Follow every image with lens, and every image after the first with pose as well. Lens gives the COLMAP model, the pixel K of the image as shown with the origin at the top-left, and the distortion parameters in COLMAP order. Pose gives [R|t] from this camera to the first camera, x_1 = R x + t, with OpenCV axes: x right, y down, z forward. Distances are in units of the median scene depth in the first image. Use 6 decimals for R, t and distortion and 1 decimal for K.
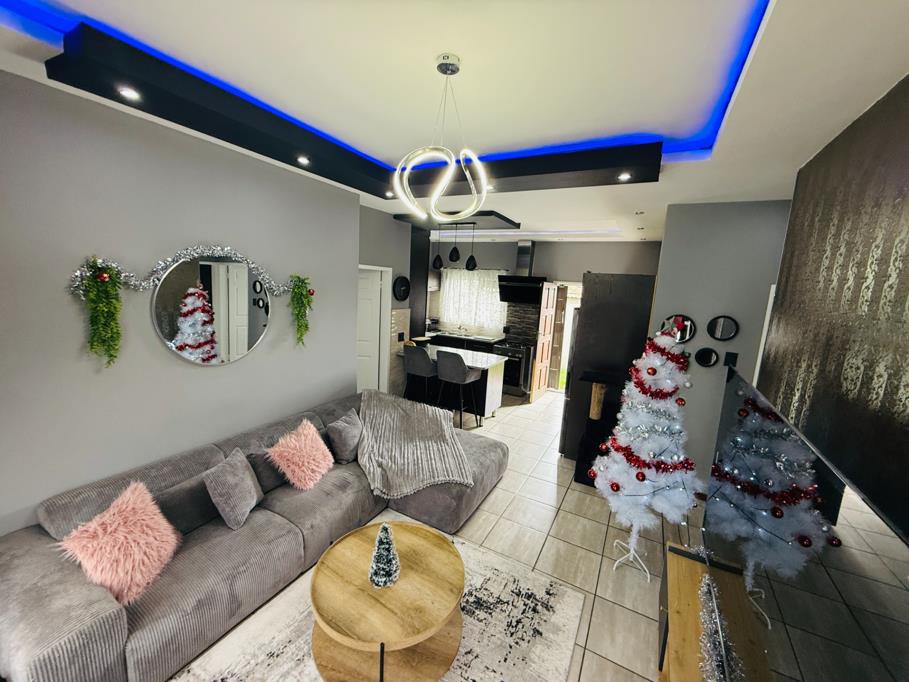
lens RADIAL K [[359.3, 0, 448.9], [0, 359.3, 344.8], [0, 0, 1]] dist [-0.001438, -0.000440]
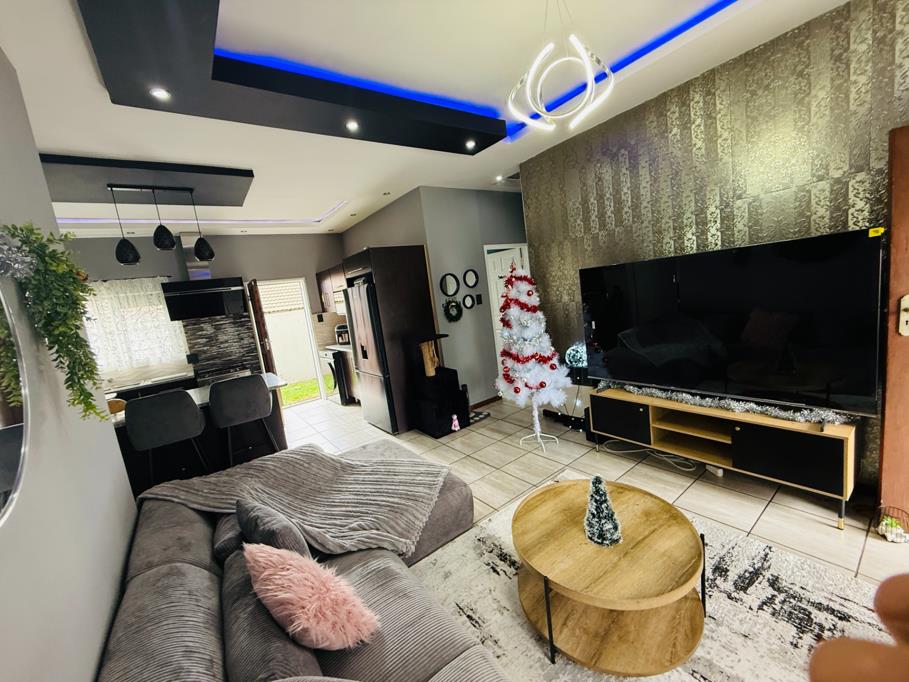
lens RADIAL K [[359.3, 0, 452.6], [0, 359.3, 341.8], [0, 0, 1]] dist [-0.001438, -0.000440]
pose [[0.390957, -0.228370, 0.891628, -0.288597], [0.295629, 0.948557, 0.113325, -0.000419], [-0.871640, 0.219286, 0.438357, 0.241703]]
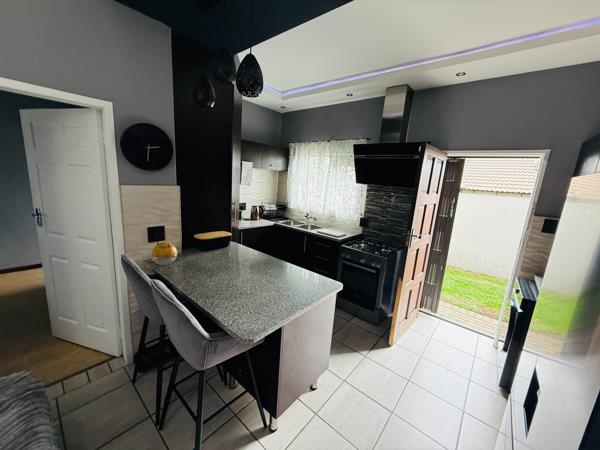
lens RADIAL K [[237.1, 0, 300.9], [0, 237.1, 228.3], [0, 0, 1]] dist [-0.001438, -0.000440]
pose [[0.982313, 0.049963, -0.180460, 0.130627], [-0.044629, 0.998442, 0.033497, -0.043211], [0.181852, -0.024851, 0.983012, 0.537175]]
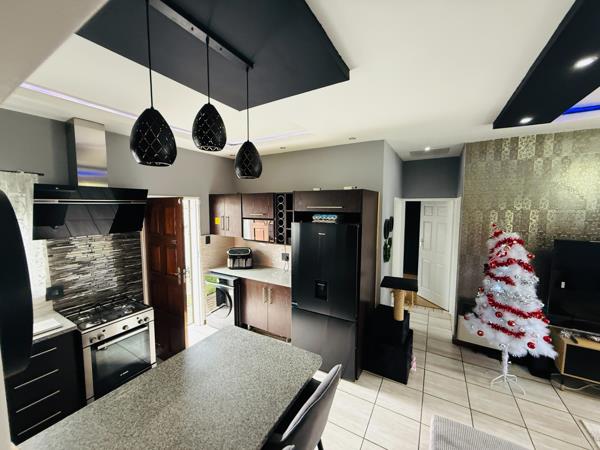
lens RADIAL K [[237.1, 0, 299.1], [0, 237.1, 227.0], [0, 0, 1]] dist [-0.001438, -0.000440]
pose [[0.012917, -0.137774, 0.990379, -0.163698], [0.164424, 0.977272, 0.133807, -0.128608], [-0.986305, 0.161114, 0.035277, 0.682253]]
